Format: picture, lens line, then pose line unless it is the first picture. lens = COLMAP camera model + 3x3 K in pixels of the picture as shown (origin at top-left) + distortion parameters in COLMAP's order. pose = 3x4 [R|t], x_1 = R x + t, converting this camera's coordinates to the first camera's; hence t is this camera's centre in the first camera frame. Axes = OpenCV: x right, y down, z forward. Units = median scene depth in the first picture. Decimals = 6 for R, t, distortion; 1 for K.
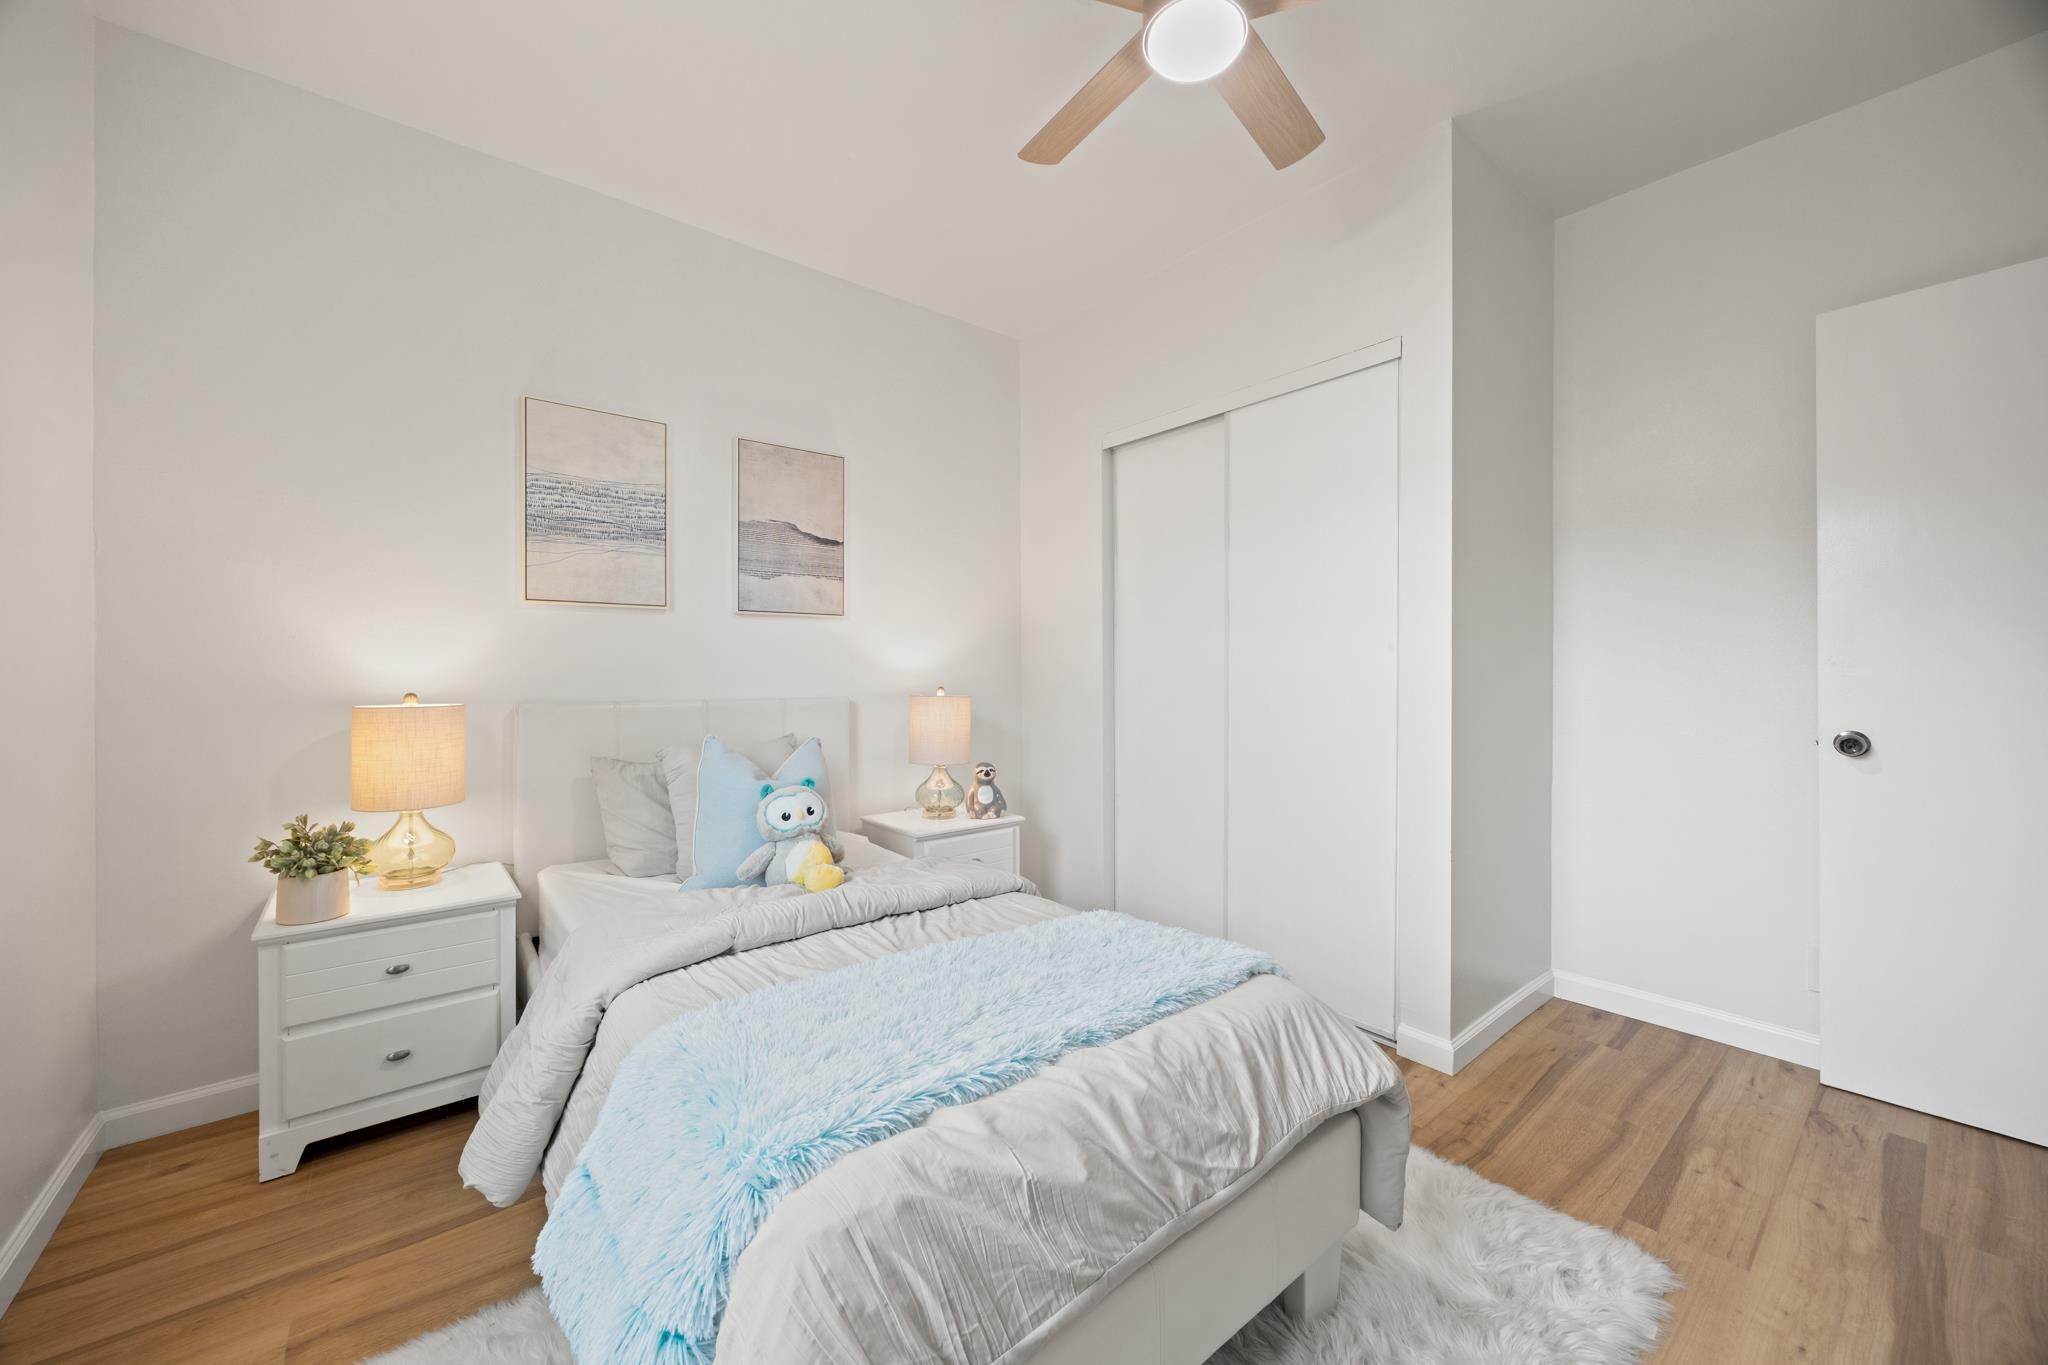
lens RADIAL K [[772.8, 0, 1011.9], [0, 772.8, 669.1], [0, 0, 1]] dist [-0.006271, 0.000766]
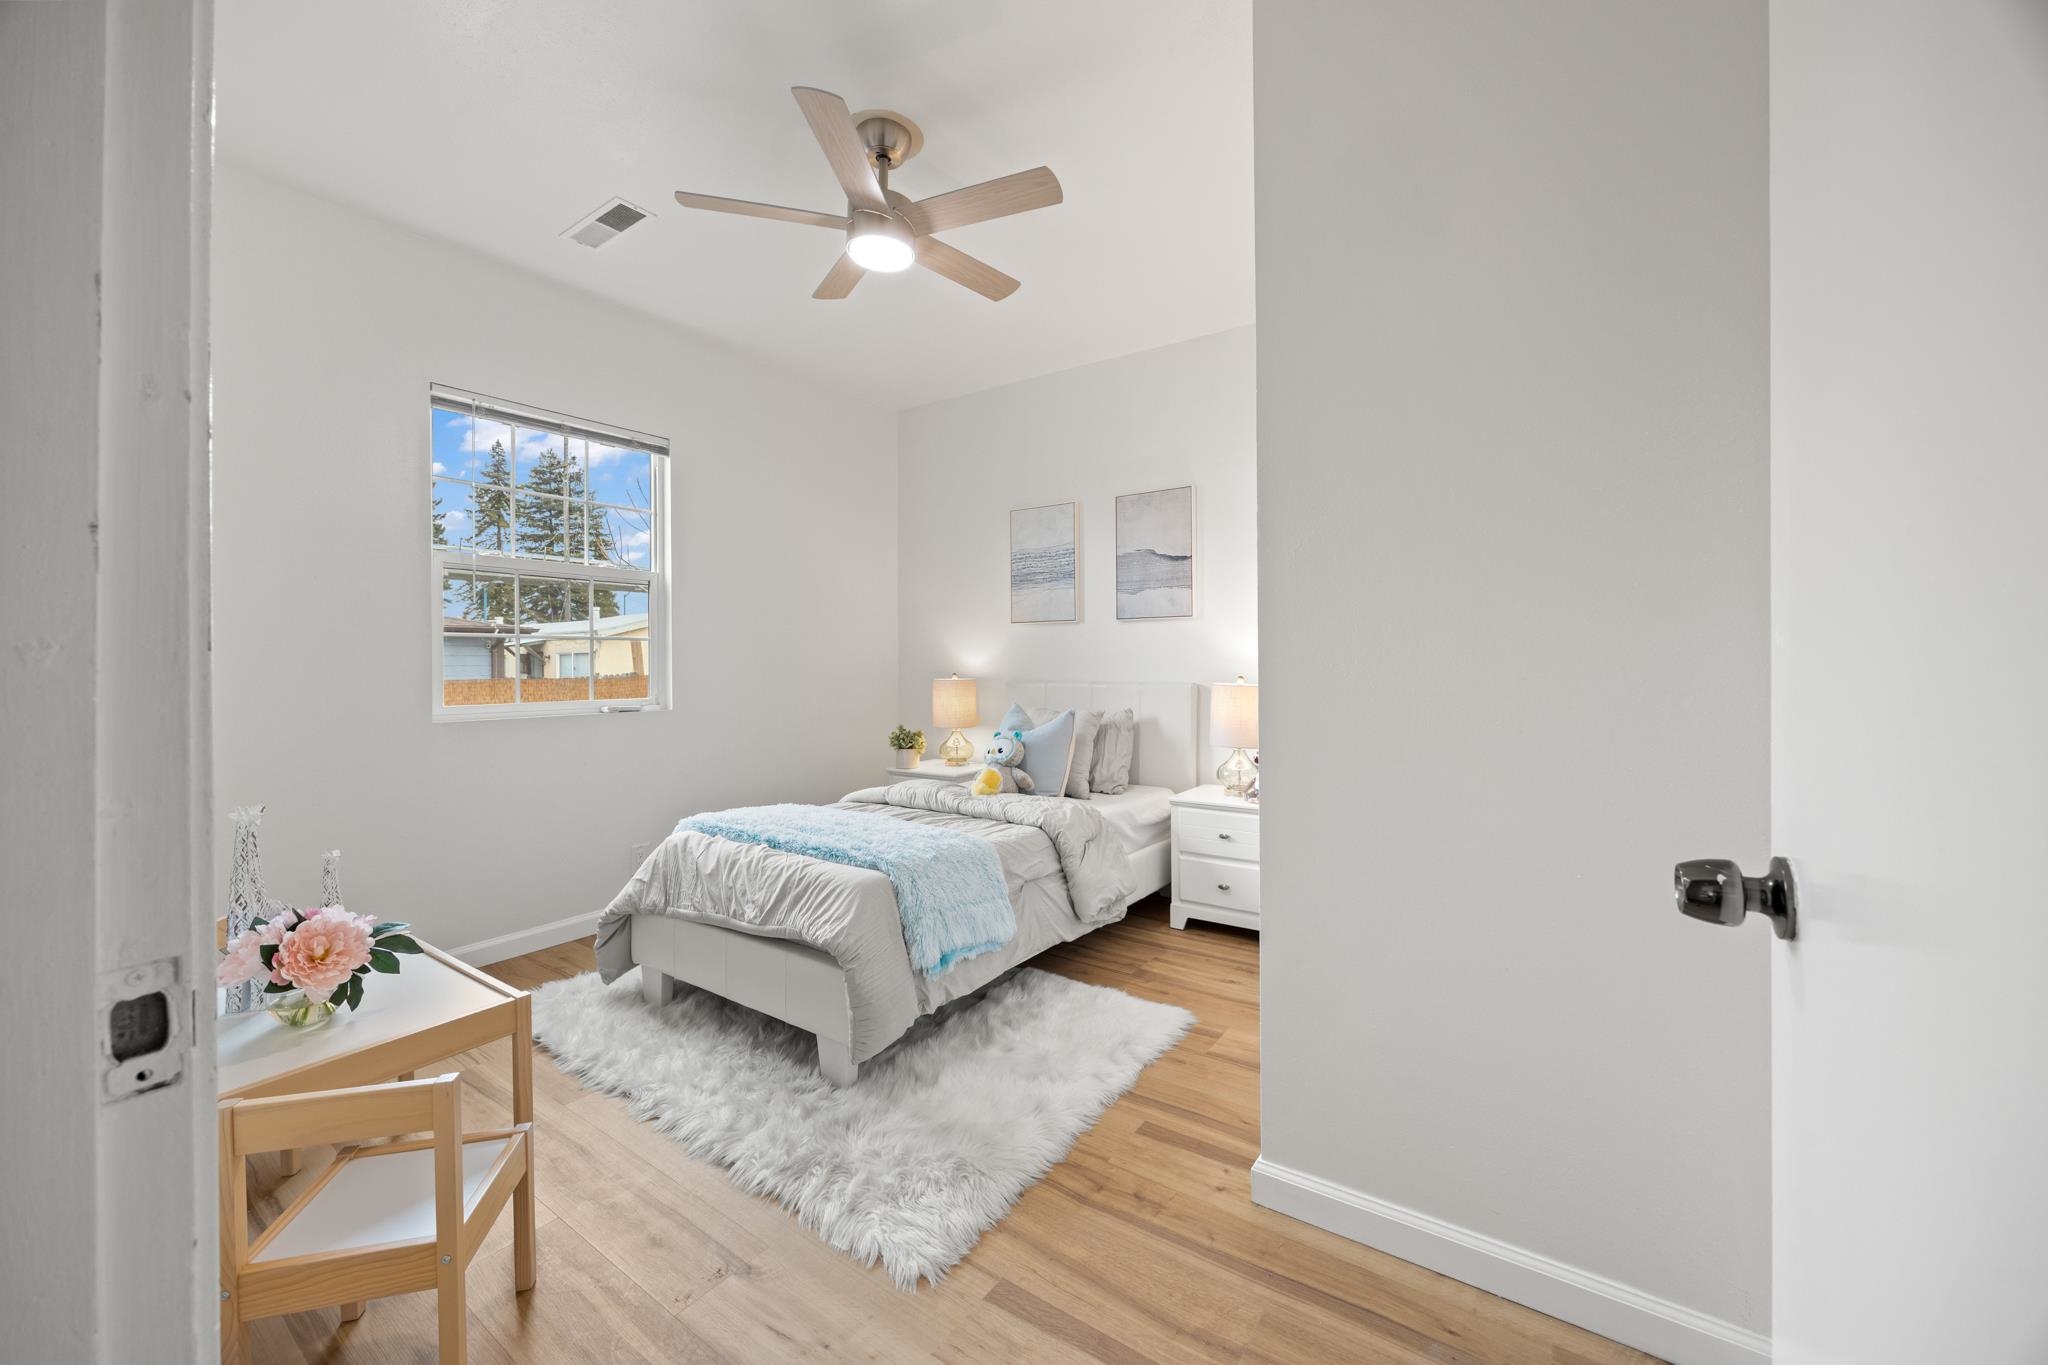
lens RADIAL K [[772.8, 0, 1035.8], [0, 772.8, 660.1], [0, 0, 1]] dist [-0.006271, 0.000766]
pose [[0.294441, -0.001228, -0.955669, 1.009104], [0.005756, 0.999983, 0.000488, -0.003309], [0.955652, -0.005645, 0.294443, 0.472762]]
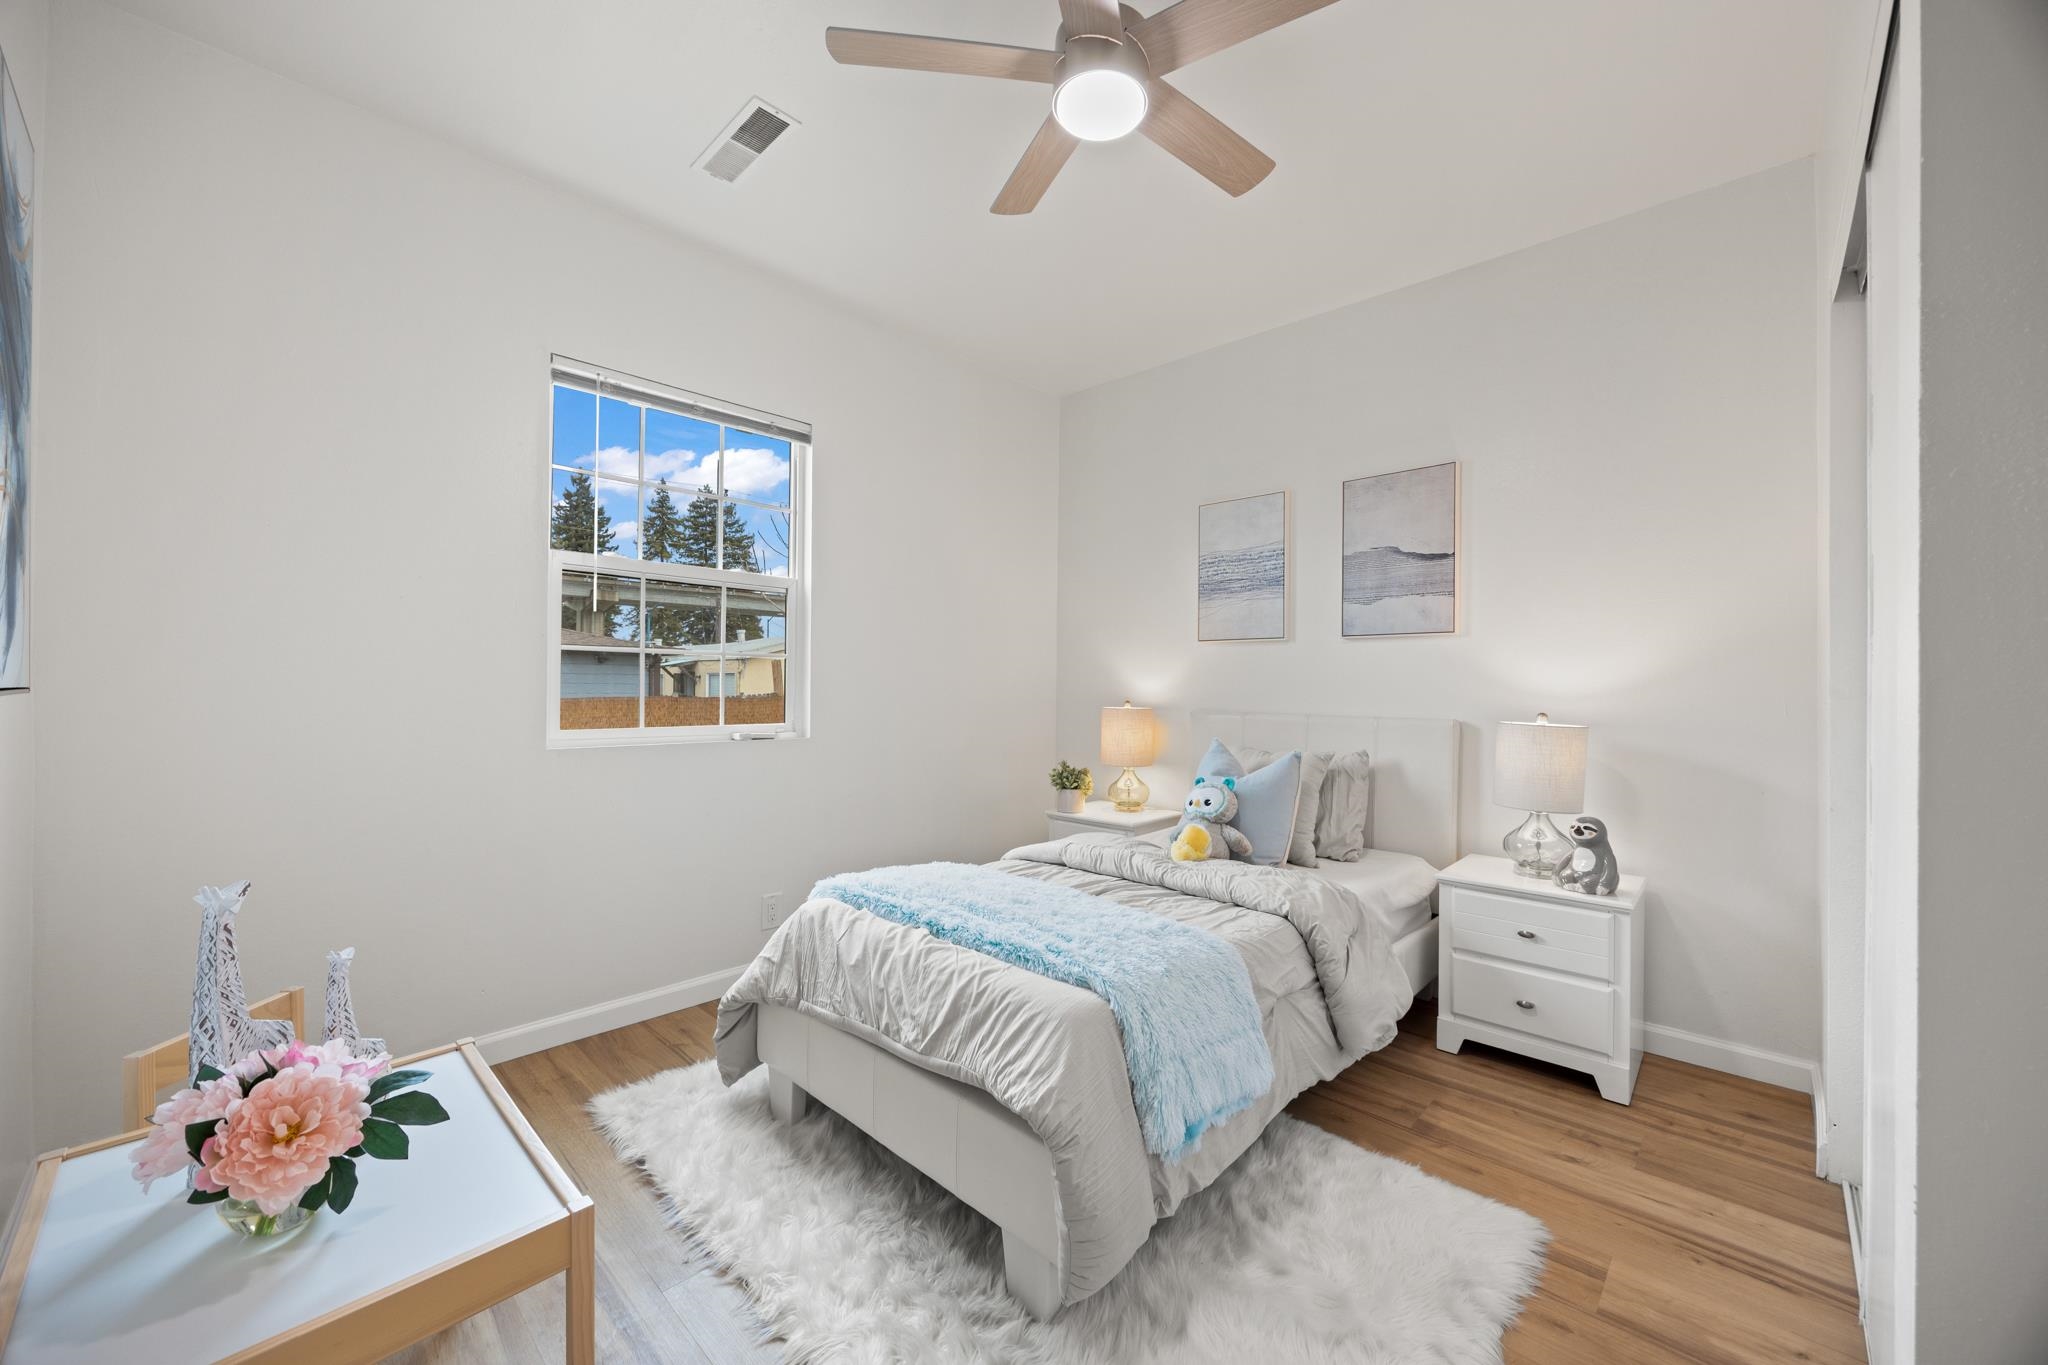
lens RADIAL K [[772.8, 0, 1030.9], [0, 772.8, 680.1], [0, 0, 1]] dist [-0.006271, 0.000766]
pose [[0.137317, -0.005062, -0.990514, 0.728298], [-0.008786, 0.999941, -0.006328, -0.002455], [0.990488, 0.009572, 0.137265, 0.430810]]
